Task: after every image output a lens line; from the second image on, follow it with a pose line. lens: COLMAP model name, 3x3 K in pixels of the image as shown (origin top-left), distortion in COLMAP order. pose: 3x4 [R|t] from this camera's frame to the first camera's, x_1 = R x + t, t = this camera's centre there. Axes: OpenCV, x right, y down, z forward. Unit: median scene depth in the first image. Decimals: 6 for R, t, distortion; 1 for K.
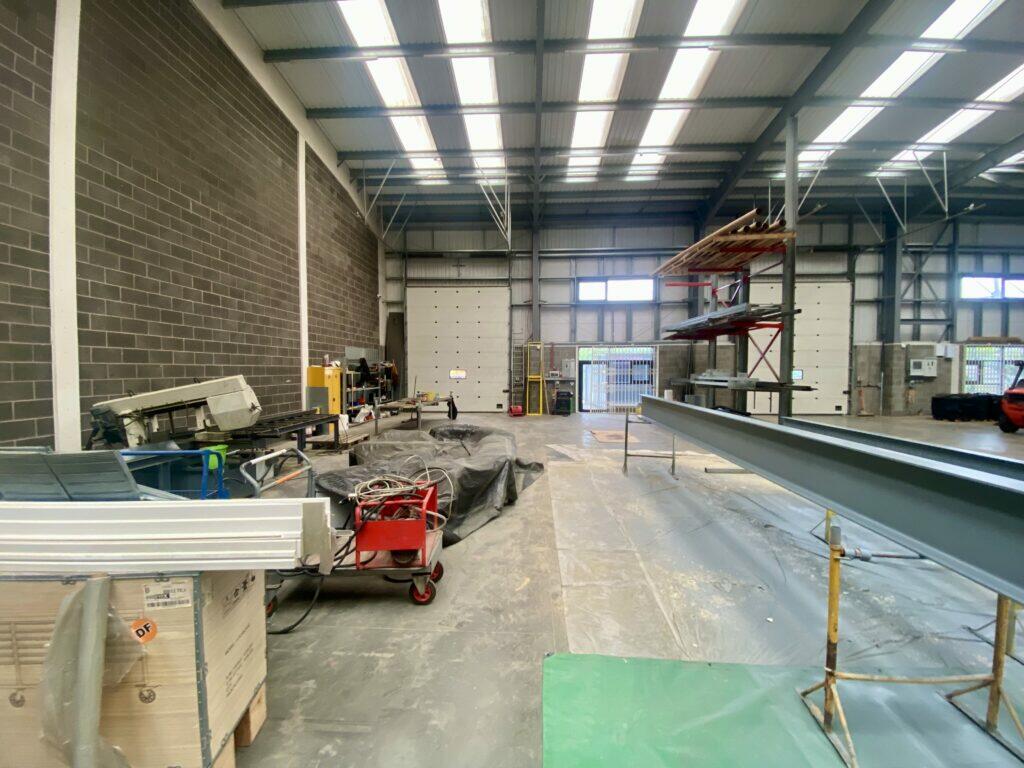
lens RADIAL K [[439.1, 0, 512.0], [0, 439.1, 384.0], [0, 0, 1]] dist [0.057780, -0.043606]
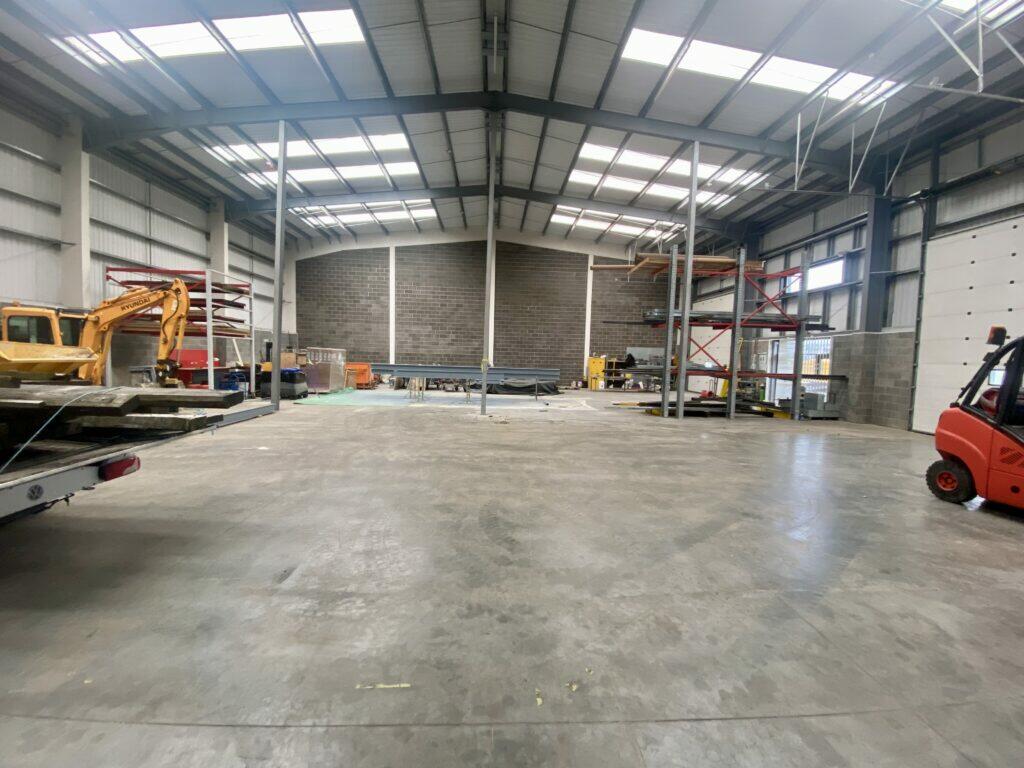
lens RADIAL K [[439.1, 0, 512.0], [0, 439.1, 384.0], [0, 0, 1]] dist [0.057780, -0.043606]
pose [[0.046029, 0.063403, -0.996926, 1.858131], [-0.055811, 0.996588, 0.060805, -0.021194], [0.997380, 0.052840, 0.049410, 0.542528]]
